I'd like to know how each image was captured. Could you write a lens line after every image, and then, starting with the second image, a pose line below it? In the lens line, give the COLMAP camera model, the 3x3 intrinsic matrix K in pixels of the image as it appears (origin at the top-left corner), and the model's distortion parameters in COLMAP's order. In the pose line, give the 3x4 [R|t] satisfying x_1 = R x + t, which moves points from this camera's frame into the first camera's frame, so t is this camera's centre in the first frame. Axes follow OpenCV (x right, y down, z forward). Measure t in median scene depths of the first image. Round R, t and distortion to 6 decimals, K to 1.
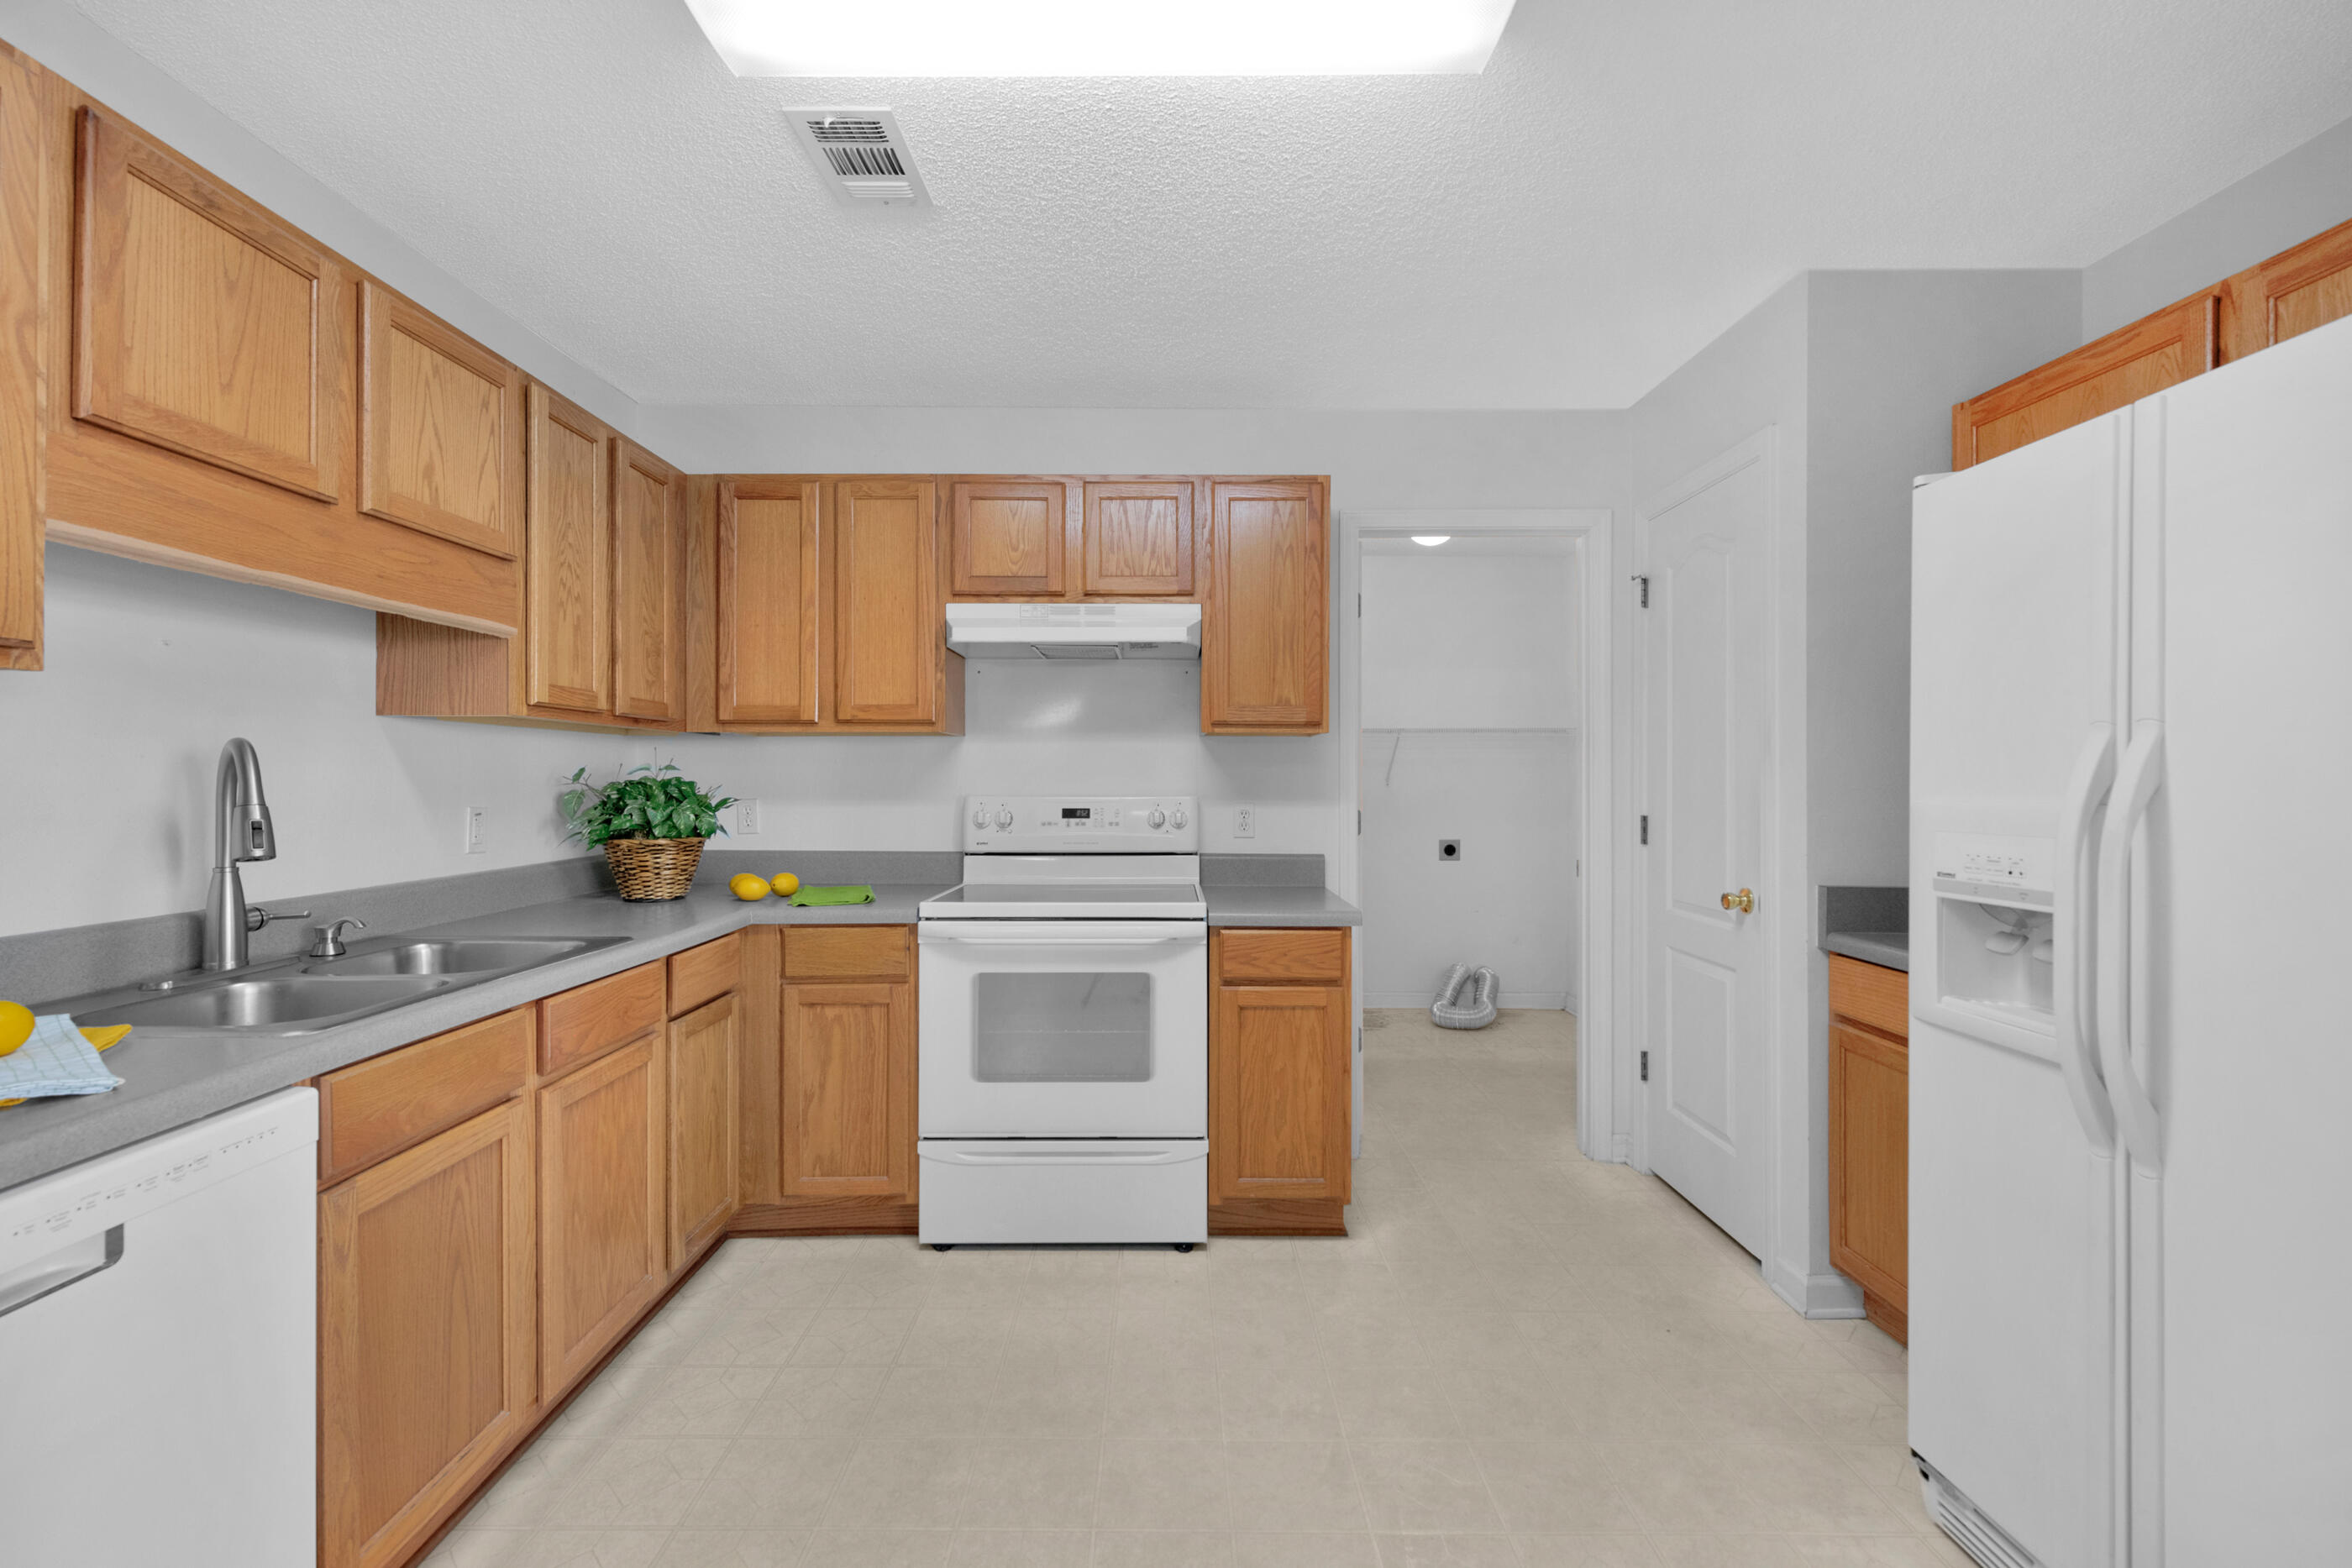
lens RADIAL K [[1000.6, 0, 1194.7], [0, 1000.6, 781.0], [0, 0, 1]] dist [-0.000778, -0.000198]
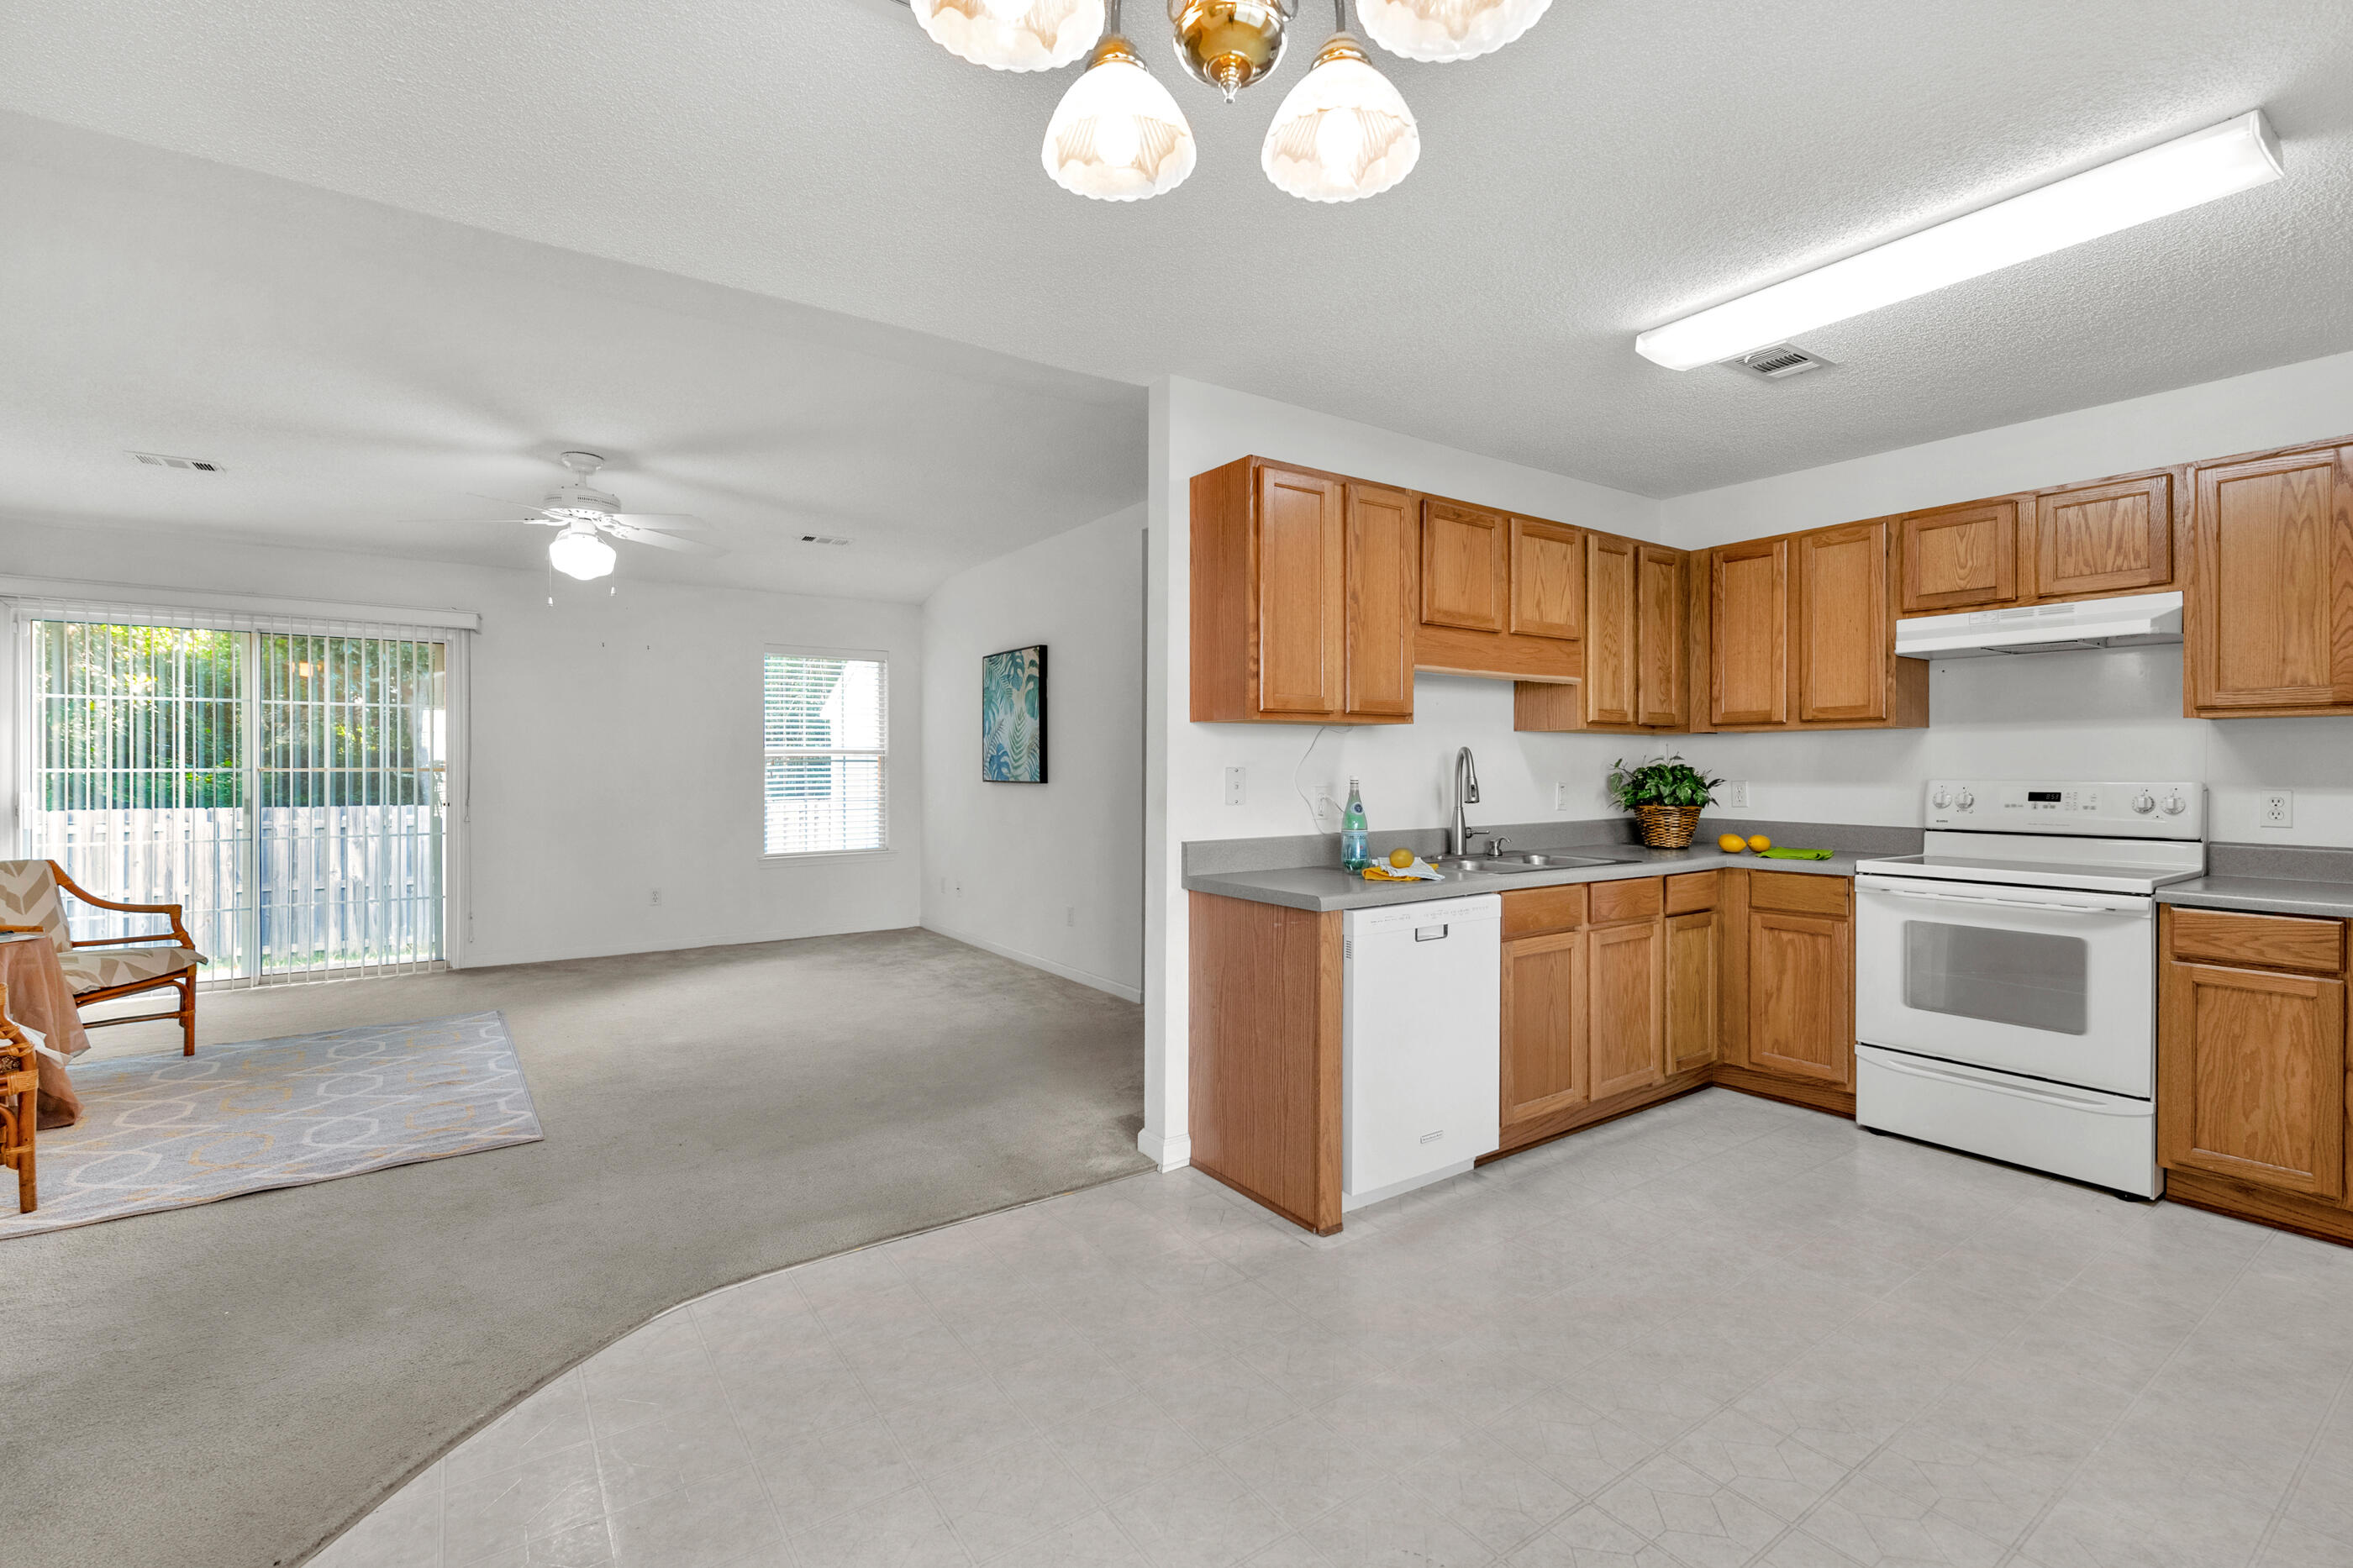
lens RADIAL K [[1022.8, 0, 1175.5], [0, 1022.8, 767.2], [0, 0, 1]] dist [-0.003888, -0.000296]
pose [[0.550132, -0.001714, -0.835076, 0.344081], [-0.000507, 0.999997, -0.002386, 0.004310], [0.835077, 0.001736, 0.550130, -0.465166]]
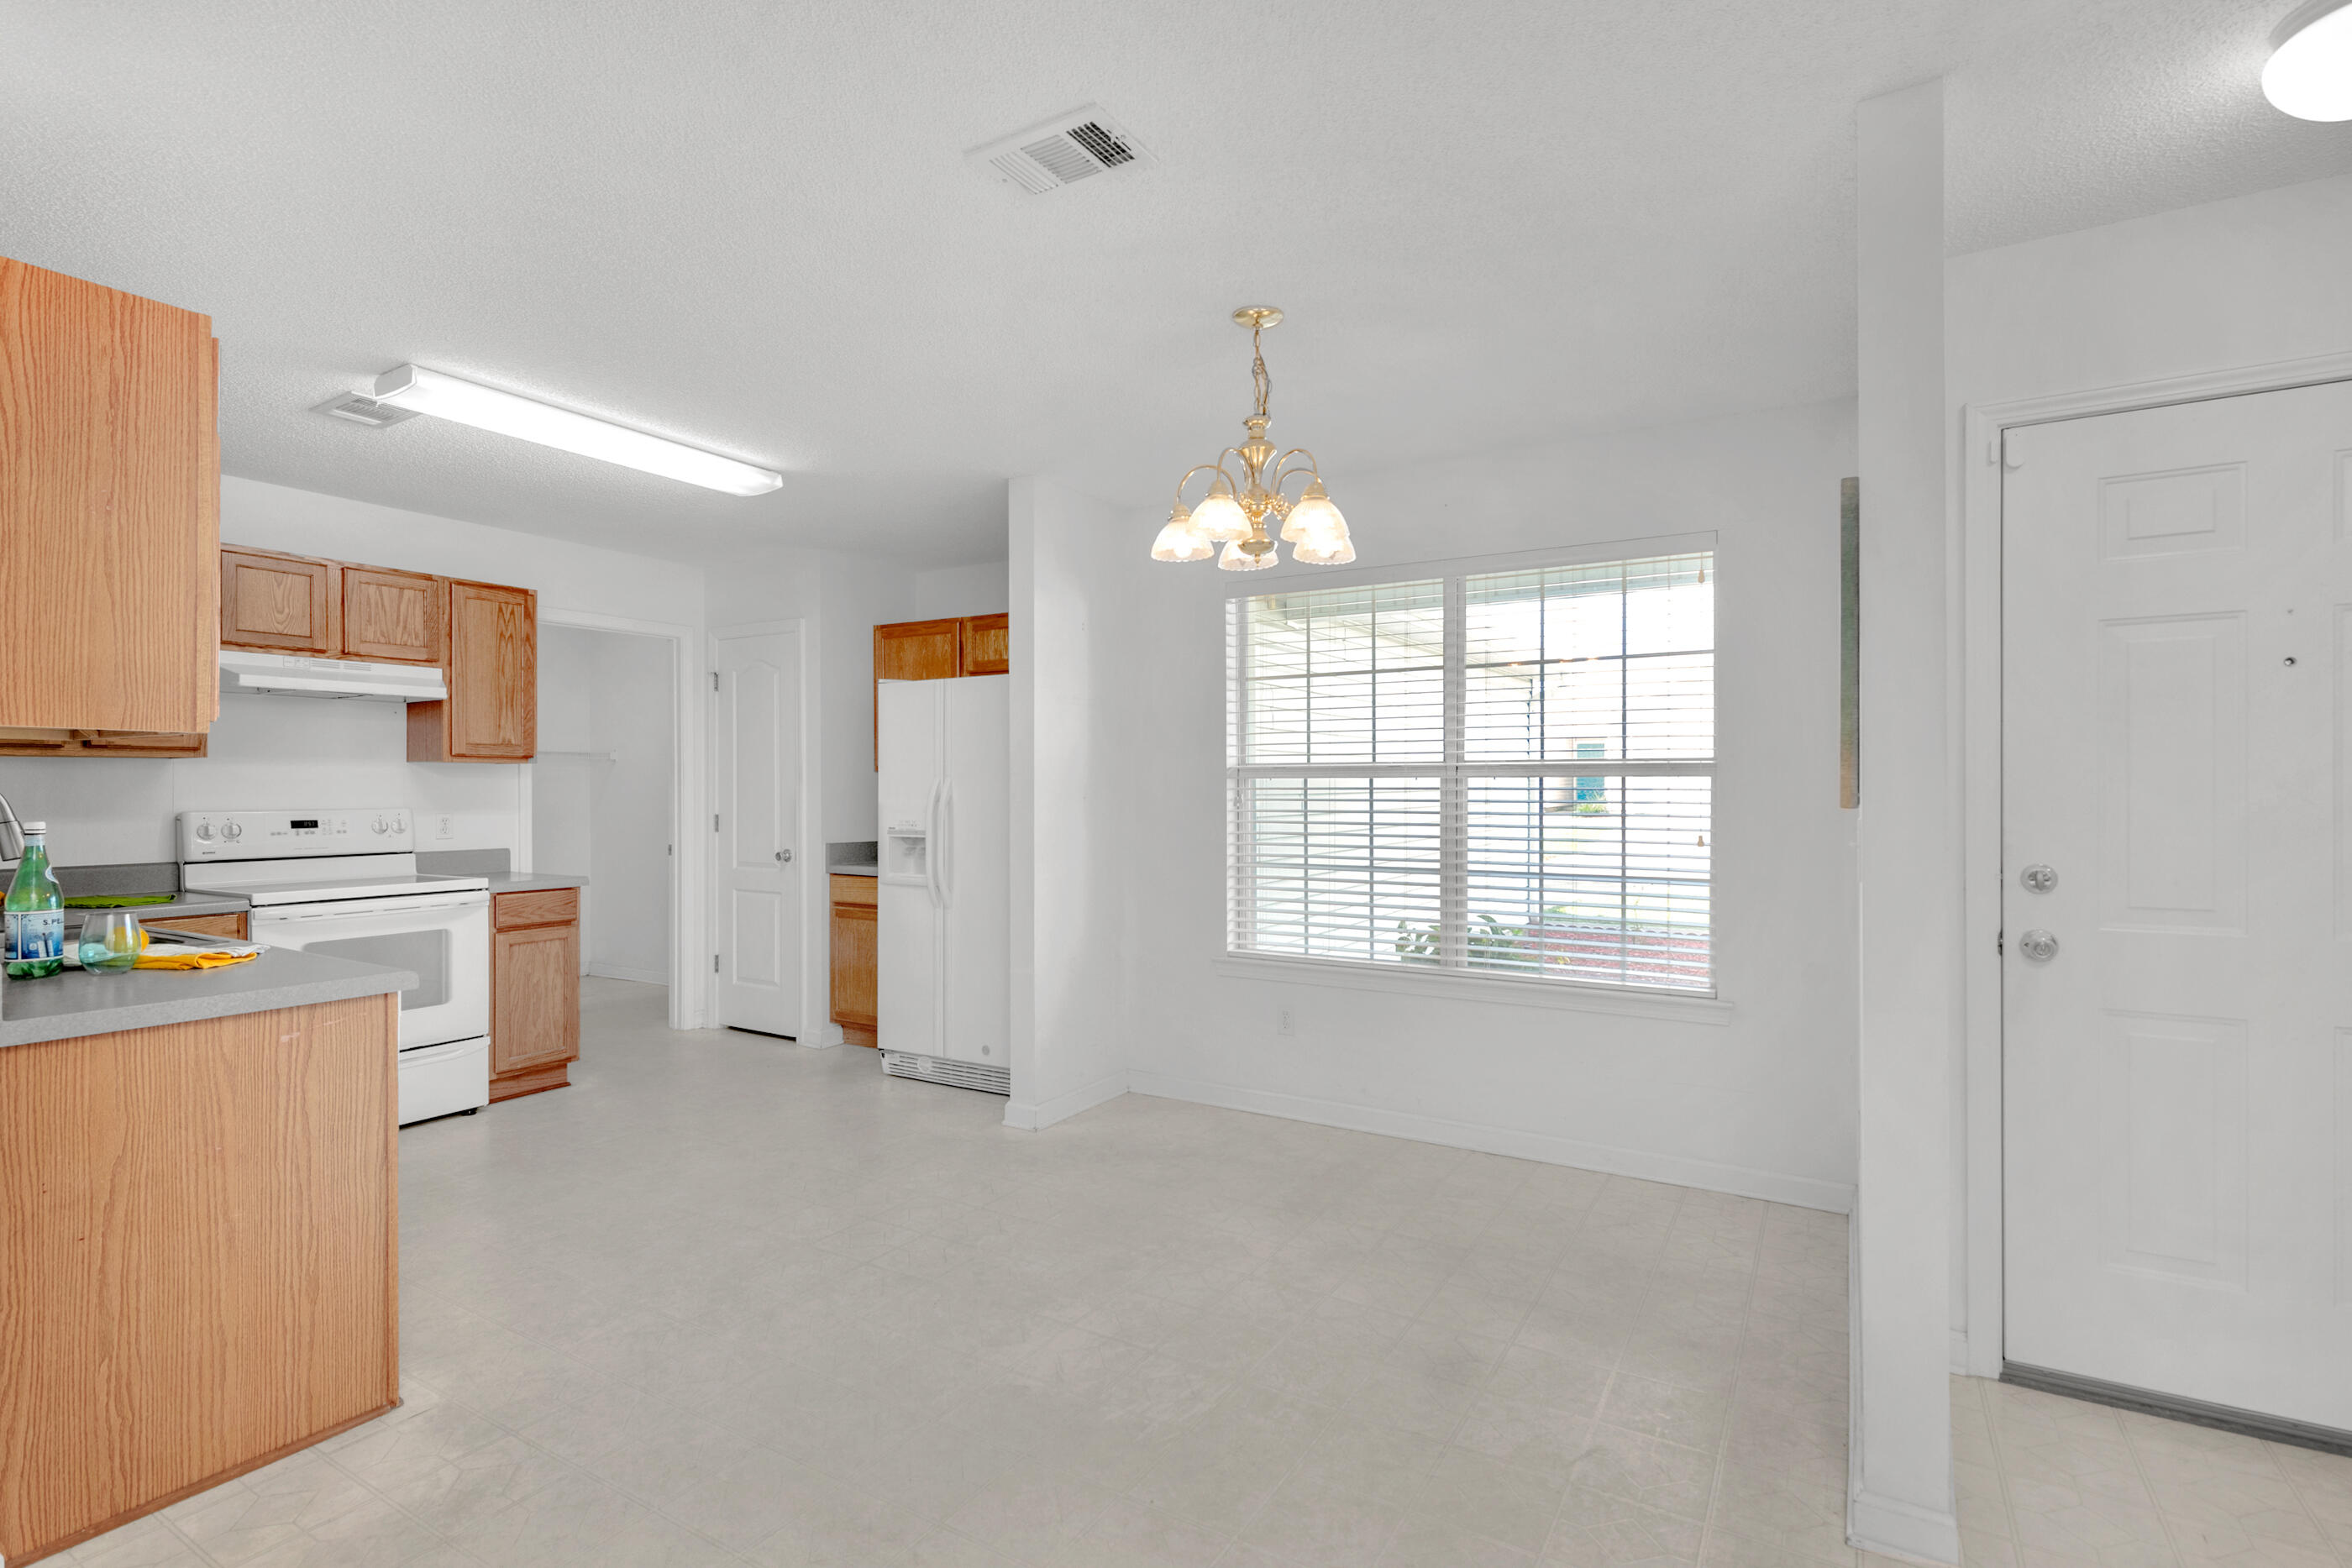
lens RADIAL K [[1094.1, 0, 1114.4], [0, 1094.1, 778.8], [0, 0, 1]] dist [0.002667, 0.000516]
pose [[0.575708, 0.003398, 0.817648, -0.783977], [0.005721, 0.999950, -0.008184, -0.008102], [-0.817636, 0.009389, 0.575660, -0.709355]]
